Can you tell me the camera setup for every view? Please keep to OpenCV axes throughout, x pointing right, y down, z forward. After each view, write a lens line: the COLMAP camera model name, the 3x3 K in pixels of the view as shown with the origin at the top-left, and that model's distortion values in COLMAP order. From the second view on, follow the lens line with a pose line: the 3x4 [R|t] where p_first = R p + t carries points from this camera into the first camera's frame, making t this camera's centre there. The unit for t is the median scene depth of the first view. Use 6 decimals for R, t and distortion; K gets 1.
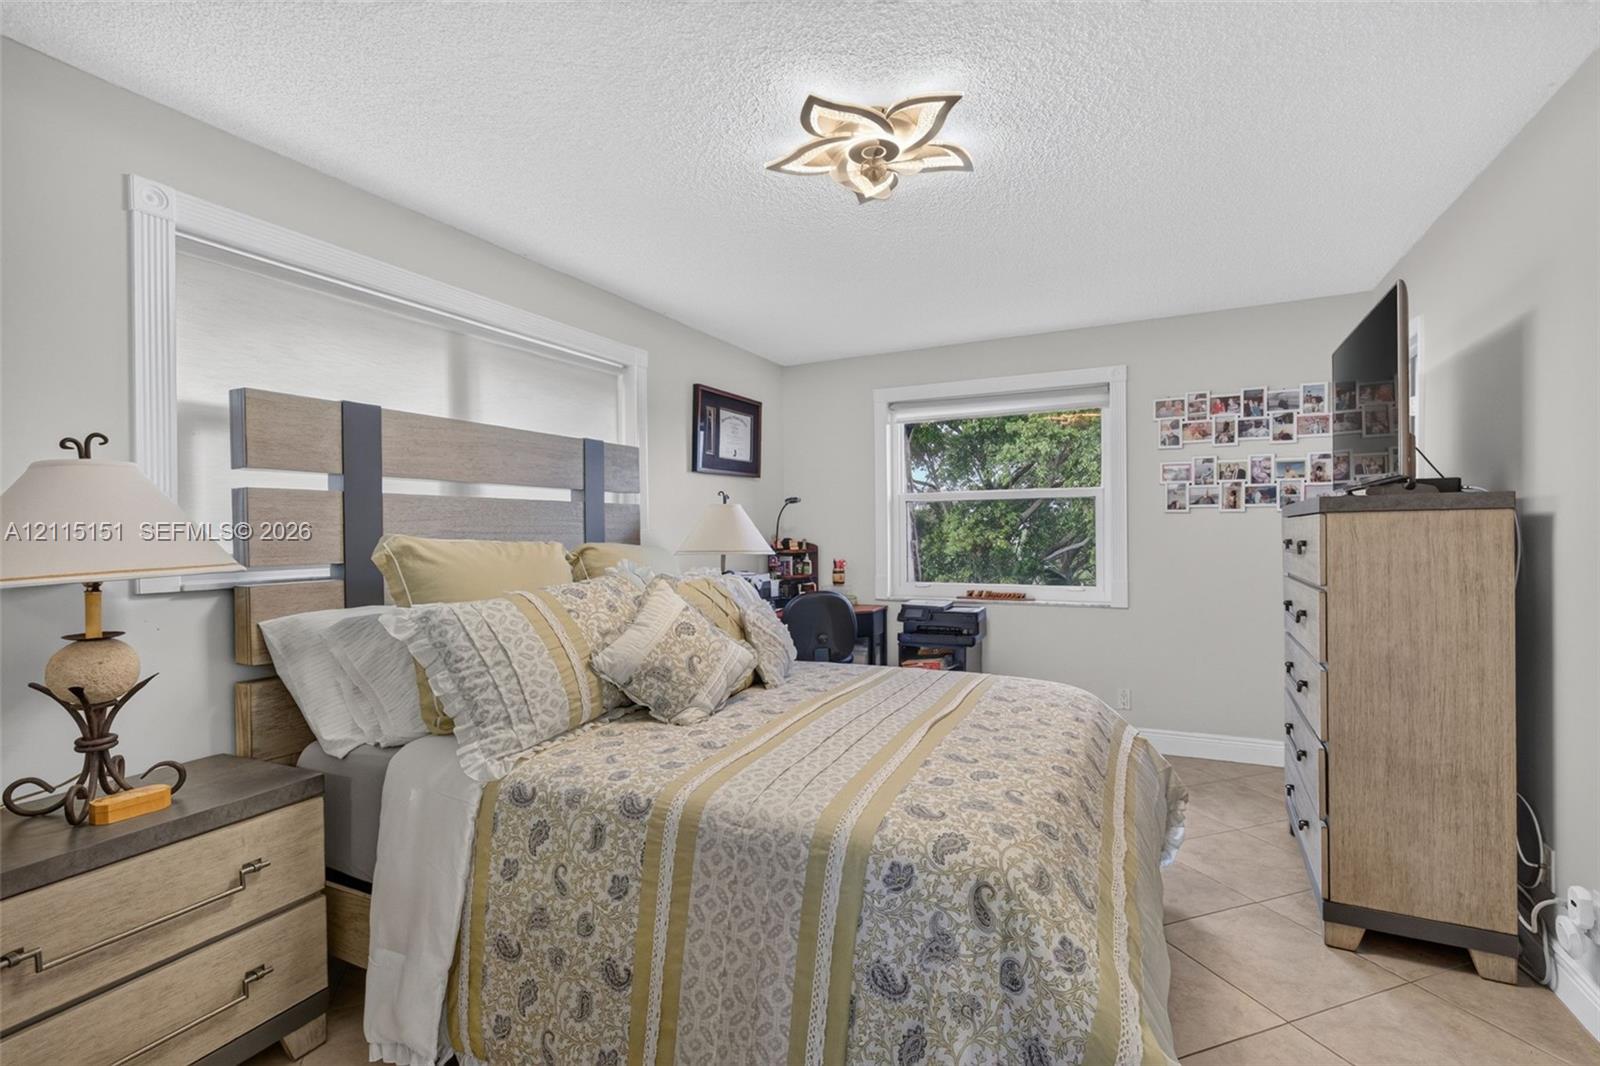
lens RADIAL K [[708.7, 0, 800.0], [0, 708.7, 533.0], [0, 0, 1]] dist [-0.001815, 0.000015]
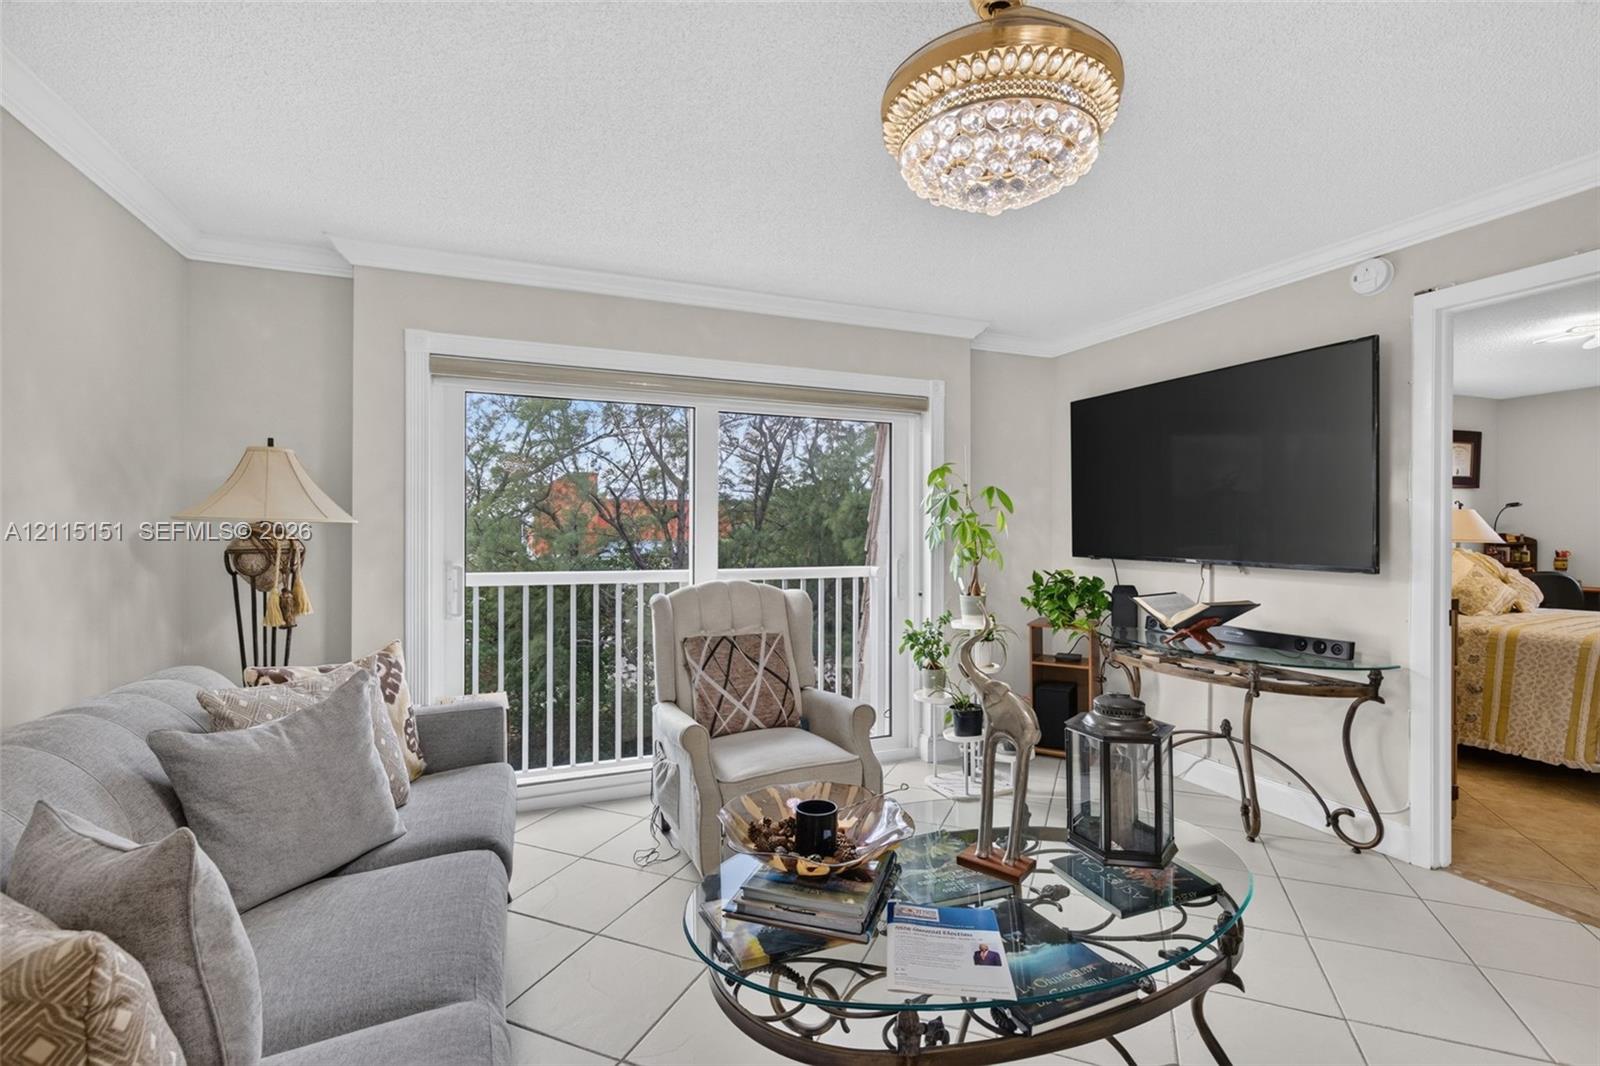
lens RADIAL K [[708.8, 0, 812.4], [0, 708.8, 530.5], [0, 0, 1]] dist [-0.001620, 0.000042]
pose [[0.750888, 0.013367, -0.660294, -0.145963], [-0.009520, 0.999910, 0.009417, 0.003246], [0.660361, -0.000785, 0.750948, -1.048758]]
